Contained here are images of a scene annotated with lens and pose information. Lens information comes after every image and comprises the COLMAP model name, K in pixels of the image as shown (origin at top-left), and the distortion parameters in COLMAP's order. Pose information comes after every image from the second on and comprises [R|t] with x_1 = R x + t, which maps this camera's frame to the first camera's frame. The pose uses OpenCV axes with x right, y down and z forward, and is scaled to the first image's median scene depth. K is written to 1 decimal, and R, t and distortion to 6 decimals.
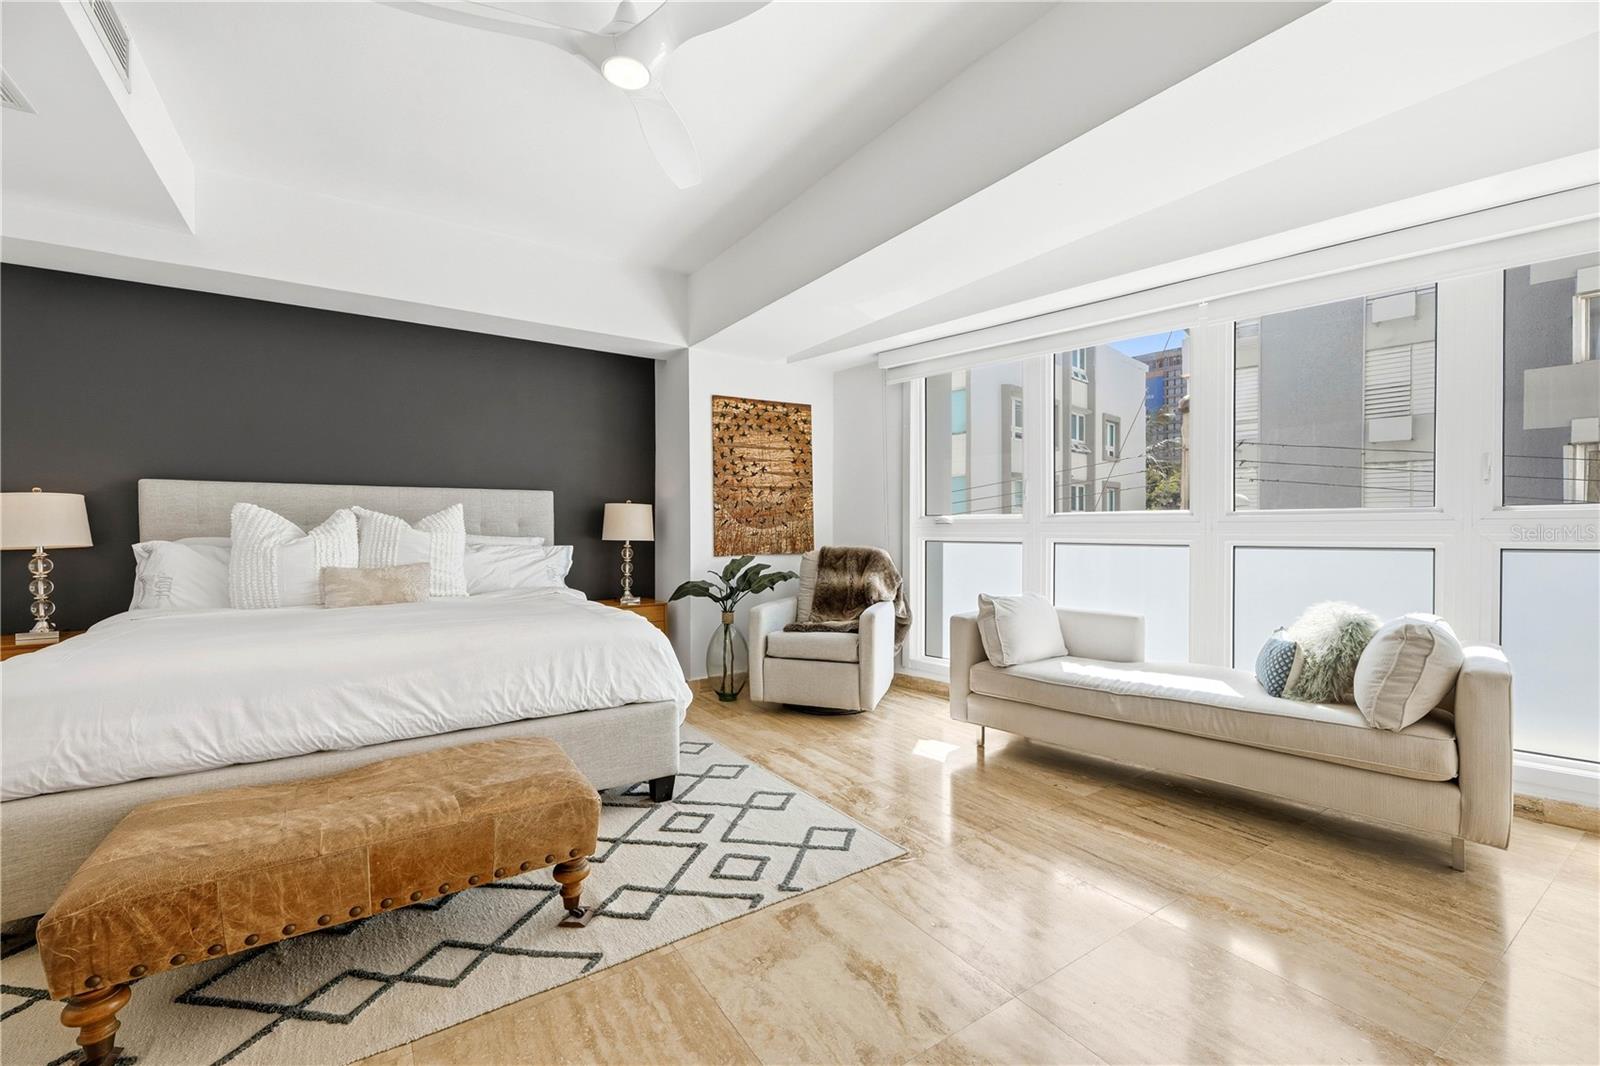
lens RADIAL K [[654.7, 0, 800.2], [0, 654.7, 543.2], [0, 0, 1]] dist [-0.002635, -0.000898]
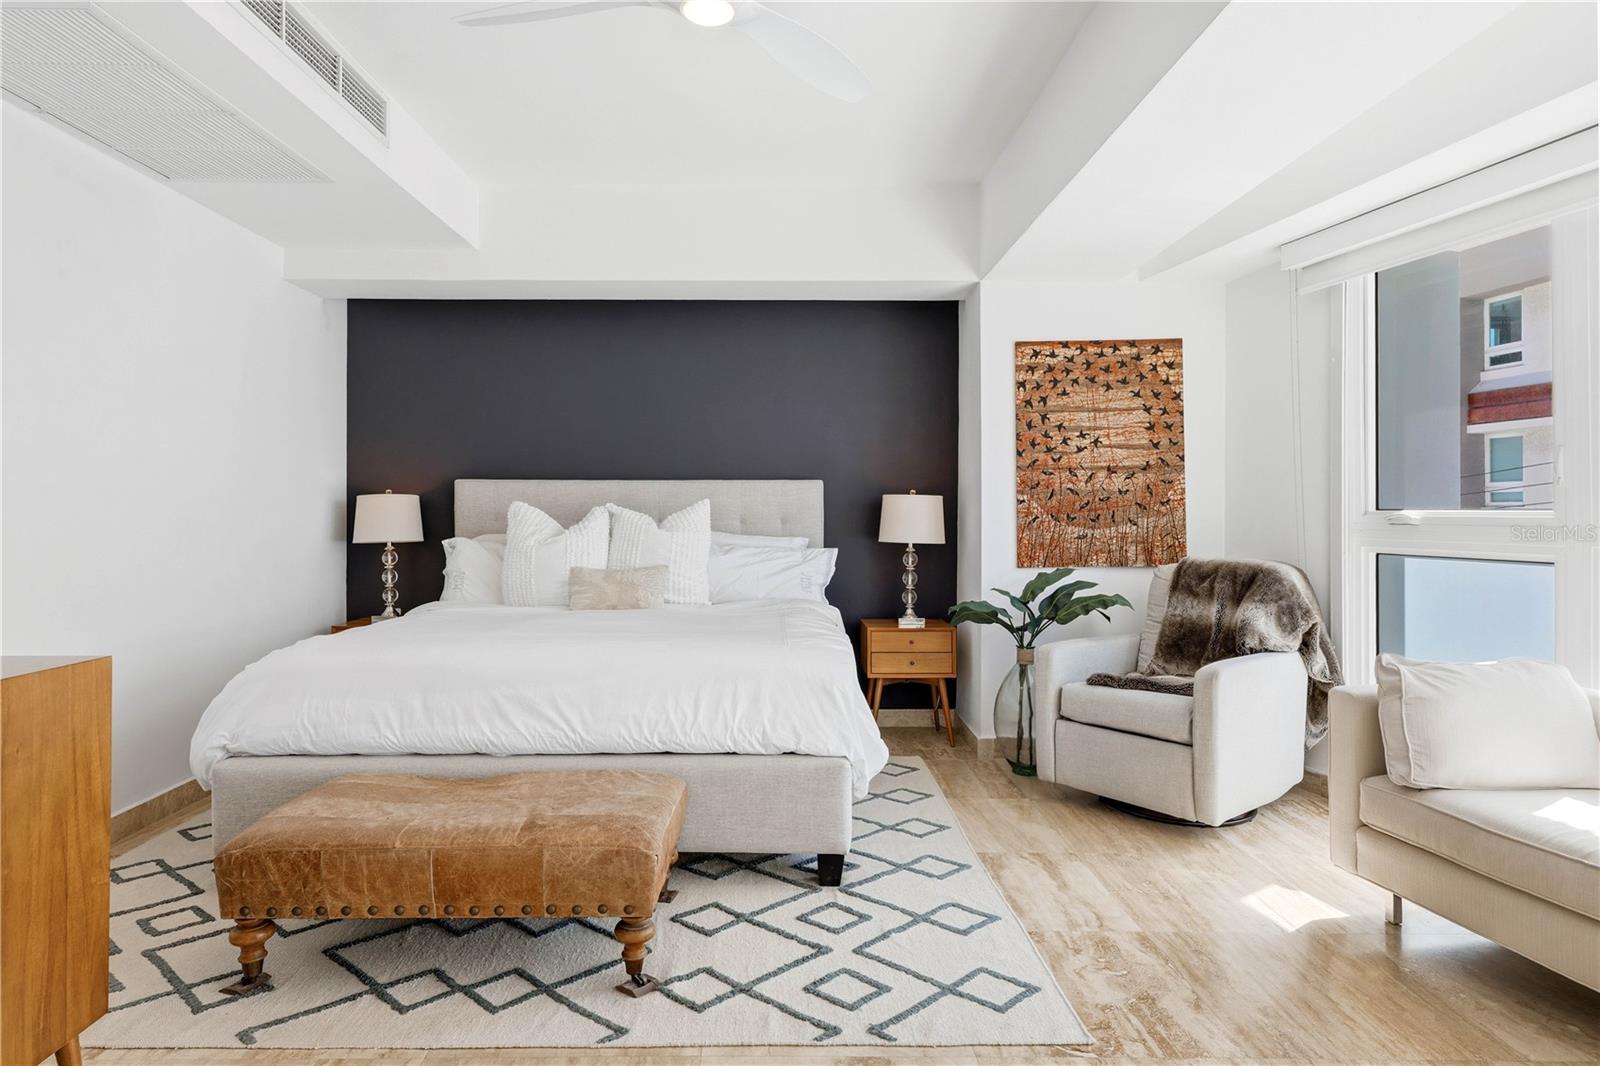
lens RADIAL K [[923.3, 0, 799.2], [0, 923.3, 521.1], [0, 0, 1]] dist [0.005739, 0.003548]
pose [[0.832938, 0.007645, -0.553313, 0.313347], [-0.015150, 0.999845, -0.008990, -0.025020], [0.553159, 0.015871, 0.832925, 0.047597]]
